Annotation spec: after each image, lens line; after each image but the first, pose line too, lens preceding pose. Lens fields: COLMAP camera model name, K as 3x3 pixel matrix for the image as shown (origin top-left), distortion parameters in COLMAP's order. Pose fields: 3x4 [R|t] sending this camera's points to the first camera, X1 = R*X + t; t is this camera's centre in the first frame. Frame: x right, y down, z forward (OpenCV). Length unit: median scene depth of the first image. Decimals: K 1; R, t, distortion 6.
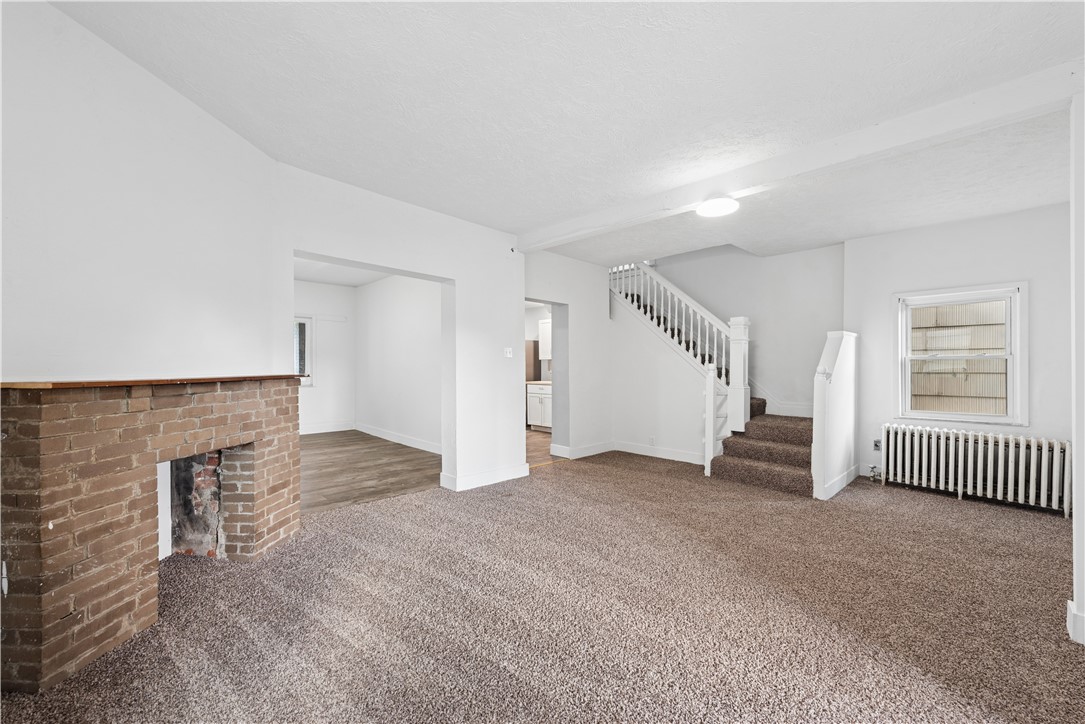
lens RADIAL K [[440.8, 0, 542.5], [0, 440.8, 362.0], [0, 0, 1]] dist [-0.000363, 0.000039]
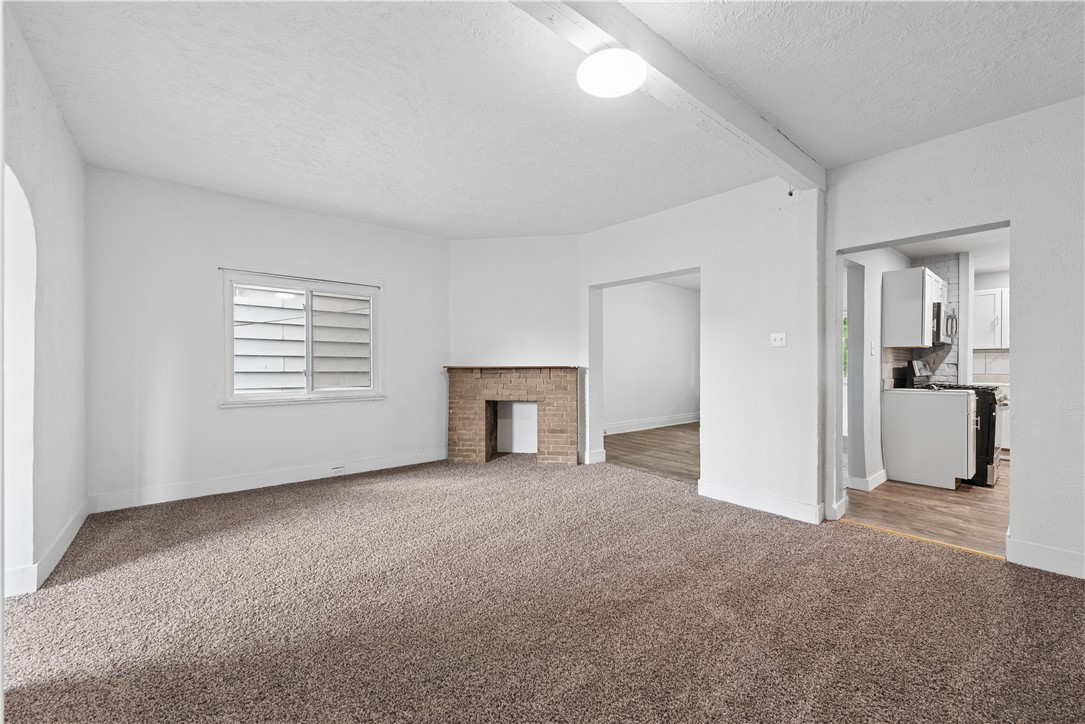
lens RADIAL K [[440.8, 0, 542.5], [0, 440.8, 362.0], [0, 0, 1]] dist [-0.000363, 0.000039]
pose [[-0.112645, -0.008405, -0.993600, 1.120044], [0.010403, 0.999899, -0.009637, 0.028911], [0.993581, -0.011422, -0.112546, 1.141646]]
